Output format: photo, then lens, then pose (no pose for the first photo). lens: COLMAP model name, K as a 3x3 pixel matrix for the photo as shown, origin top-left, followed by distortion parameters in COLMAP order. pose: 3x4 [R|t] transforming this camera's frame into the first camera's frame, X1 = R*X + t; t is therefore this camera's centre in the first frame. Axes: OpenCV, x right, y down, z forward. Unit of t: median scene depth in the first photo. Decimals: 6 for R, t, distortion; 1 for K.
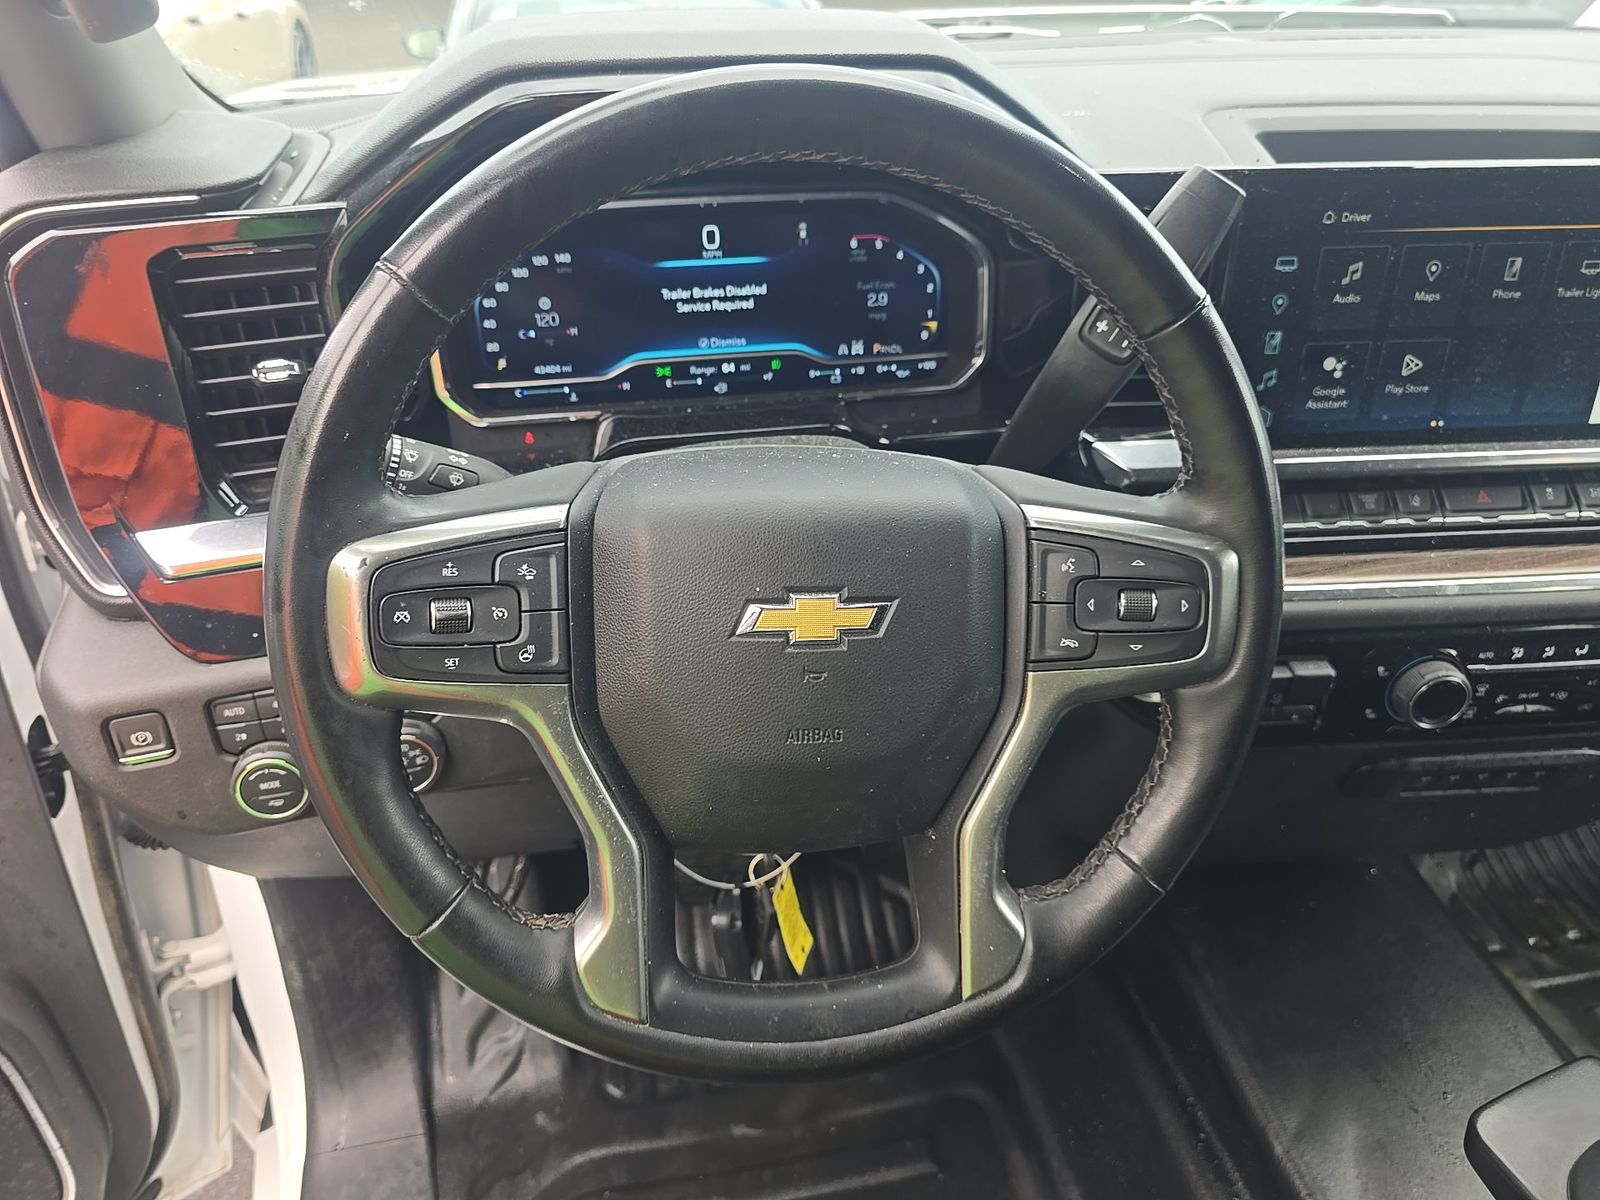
lens RADIAL K [[1105.4, 0, 800.0], [0, 1105.4, 600.0], [0, 0, 1]] dist [0.033713, -0.061402]
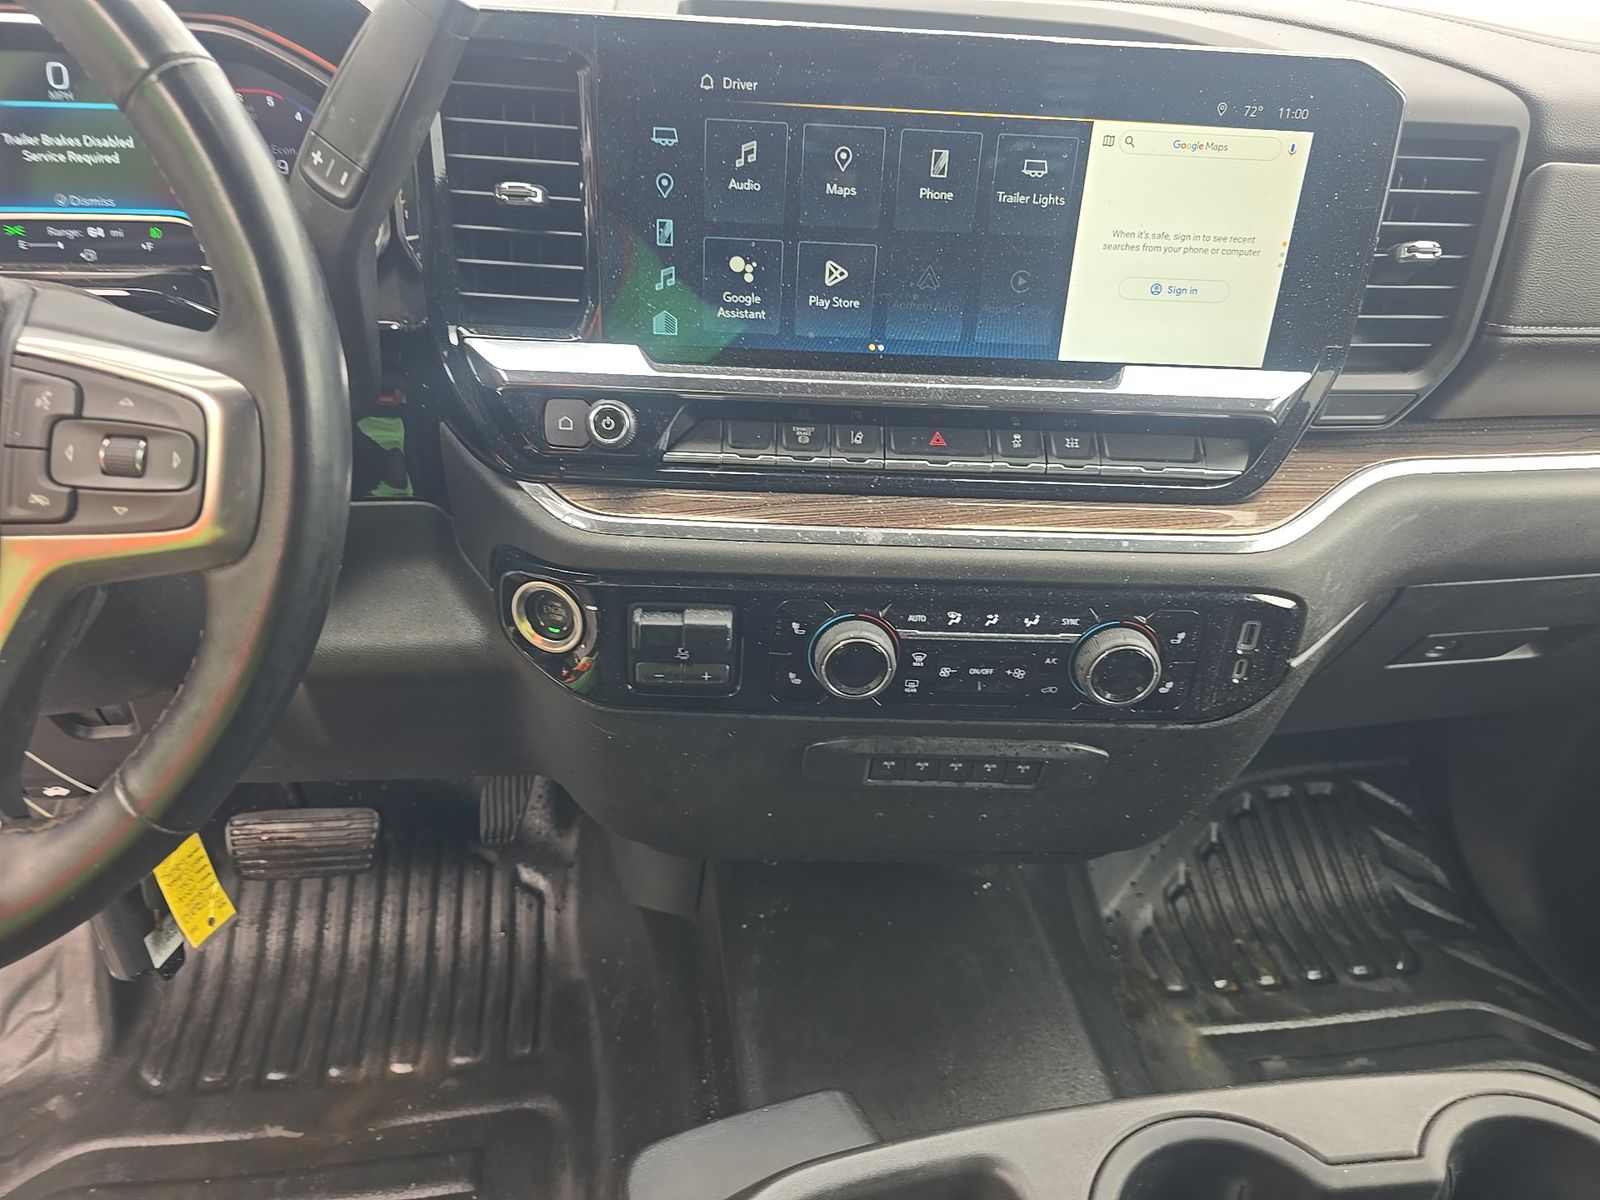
lens RADIAL K [[1105.4, 0, 800.0], [0, 1105.4, 600.0], [0, 0, 1]] dist [0.033713, -0.061402]
pose [[0.997558, 0.068553, 0.013363, 0.512288], [-0.068290, 0.997480, -0.019266, 0.058137], [-0.014650, 0.018306, 0.999725, 0.139101]]
